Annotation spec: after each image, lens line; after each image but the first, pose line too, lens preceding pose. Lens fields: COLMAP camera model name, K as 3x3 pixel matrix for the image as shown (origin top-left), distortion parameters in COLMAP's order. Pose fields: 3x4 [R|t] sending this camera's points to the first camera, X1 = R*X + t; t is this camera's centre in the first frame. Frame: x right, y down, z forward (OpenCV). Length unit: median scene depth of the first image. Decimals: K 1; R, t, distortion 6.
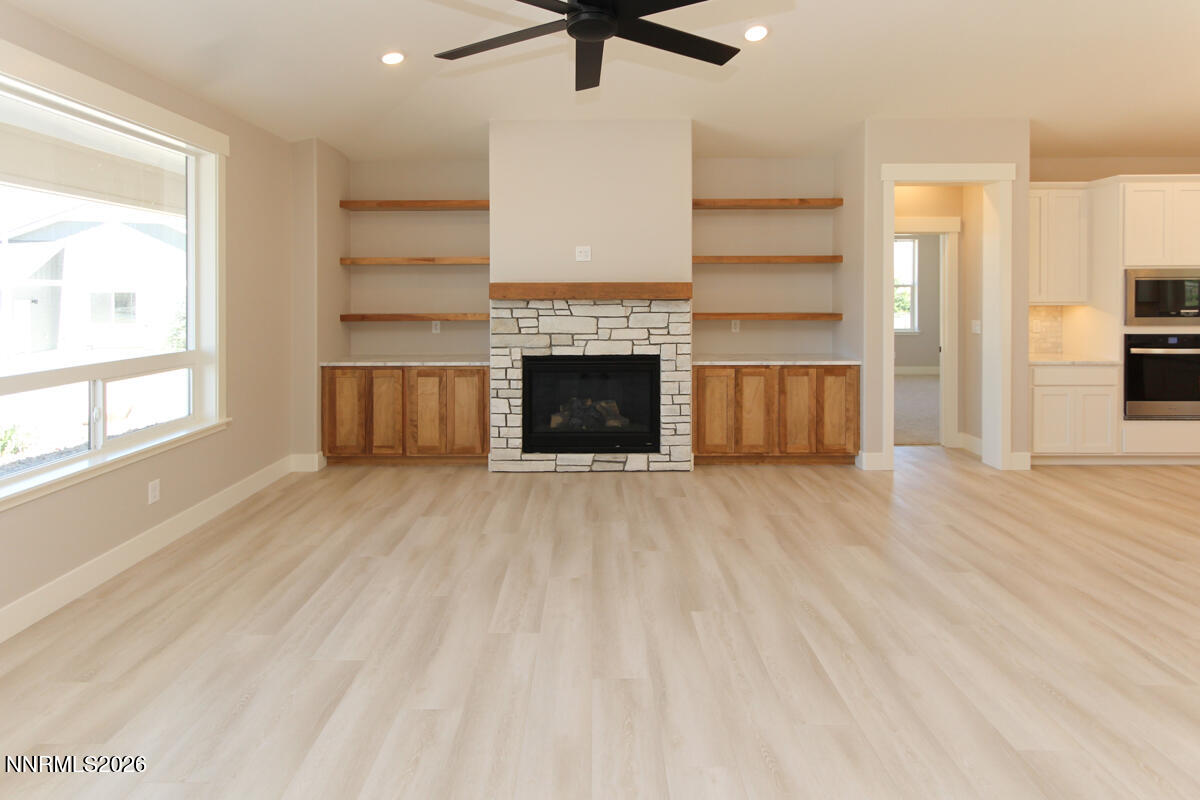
lens RADIAL K [[577.4, 0, 581.3], [0, 577.4, 295.7], [0, 0, 1]] dist [0.003102, 0.000498]
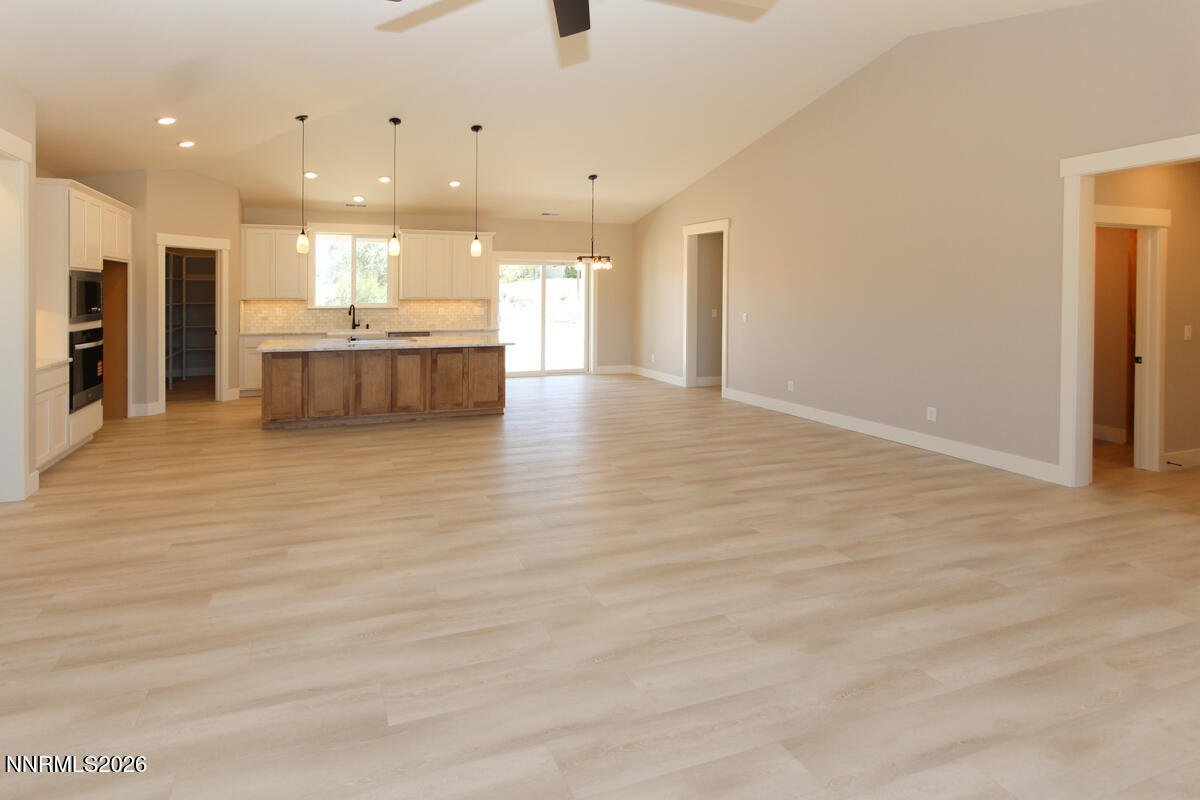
lens RADIAL K [[577.4, 0, 509.9], [0, 577.4, 297.0], [0, 0, 1]] dist [0.003102, 0.000498]
pose [[-0.333166, -0.003547, 0.942861, -0.310594], [0.000197, 0.999993, 0.003831, 0.000736], [-0.942868, 0.001462, -0.333163, 0.623913]]
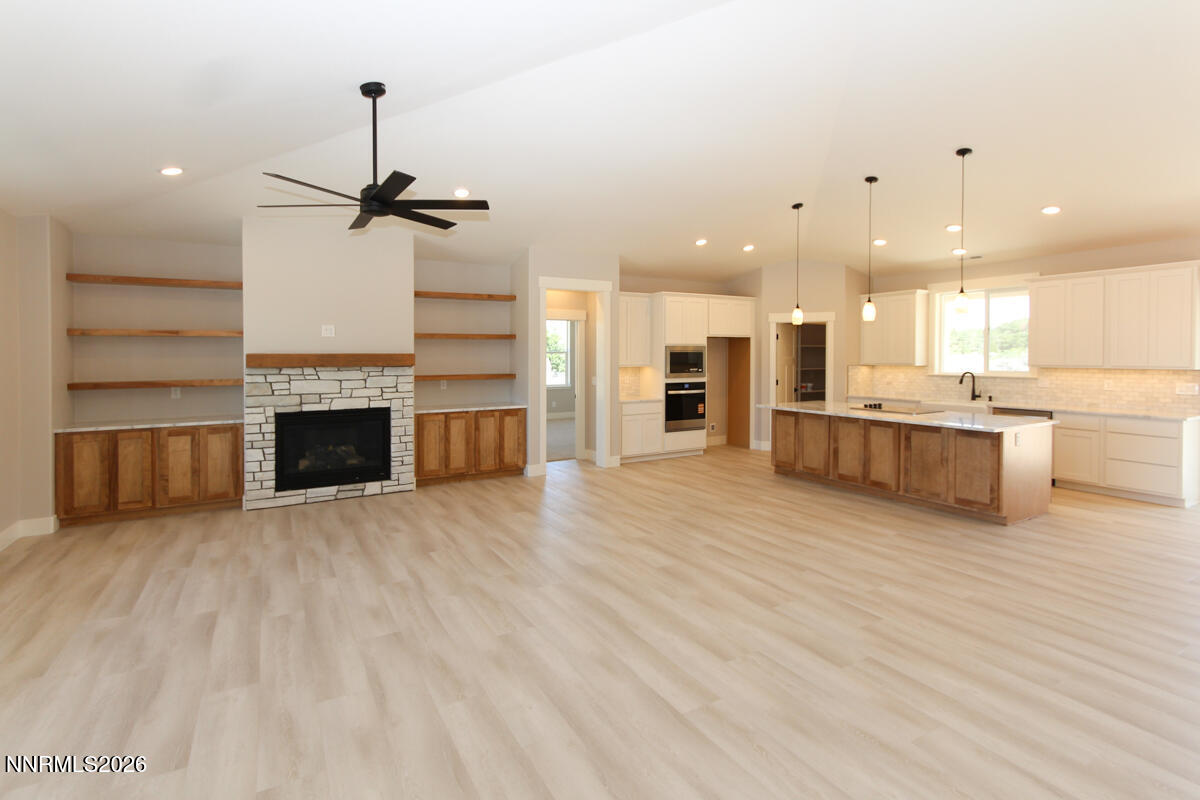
lens RADIAL K [[577.4, 0, 584.6], [0, 577.4, 361.1], [0, 0, 1]] dist [0.003102, 0.000498]
pose [[0.863306, -0.005940, 0.504646, -0.150161], [0.001895, 0.999962, 0.008529, -0.015137], [-0.504677, -0.006407, 0.863284, -0.385926]]
